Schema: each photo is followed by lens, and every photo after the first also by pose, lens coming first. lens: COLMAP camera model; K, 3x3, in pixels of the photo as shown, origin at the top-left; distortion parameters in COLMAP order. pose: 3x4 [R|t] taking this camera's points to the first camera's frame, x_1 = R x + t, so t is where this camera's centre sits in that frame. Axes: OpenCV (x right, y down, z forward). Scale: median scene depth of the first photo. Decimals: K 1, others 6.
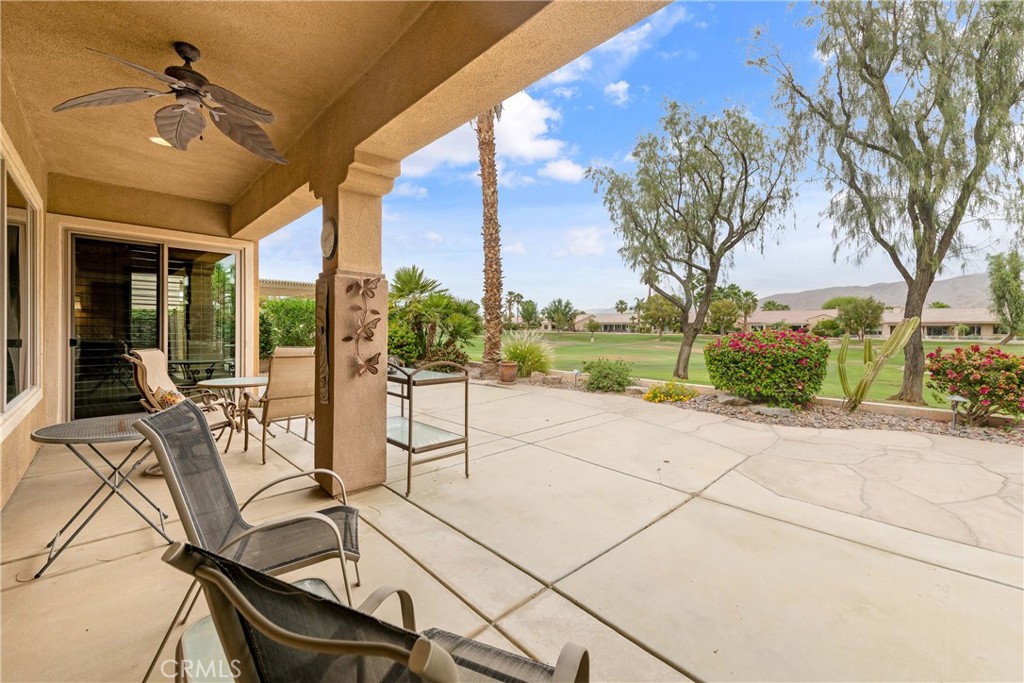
lens RADIAL K [[404.6, 0, 510.8], [0, 404.6, 337.6], [0, 0, 1]] dist [0.002767, -0.000041]
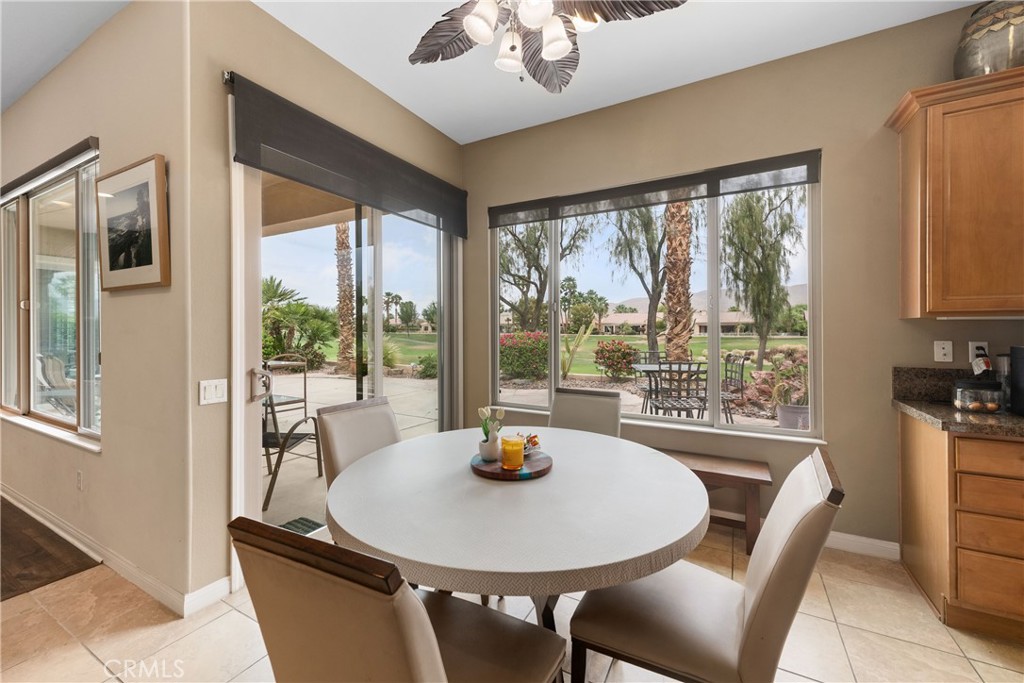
lens RADIAL K [[404.6, 0, 518.1], [0, 404.6, 334.0], [0, 0, 1]] dist [0.002767, -0.000041]
pose [[0.953529, -0.012863, 0.301026, 0.068558], [0.016494, 0.999819, -0.009523, 0.002442], [-0.300849, 0.014045, 0.953568, -0.261676]]
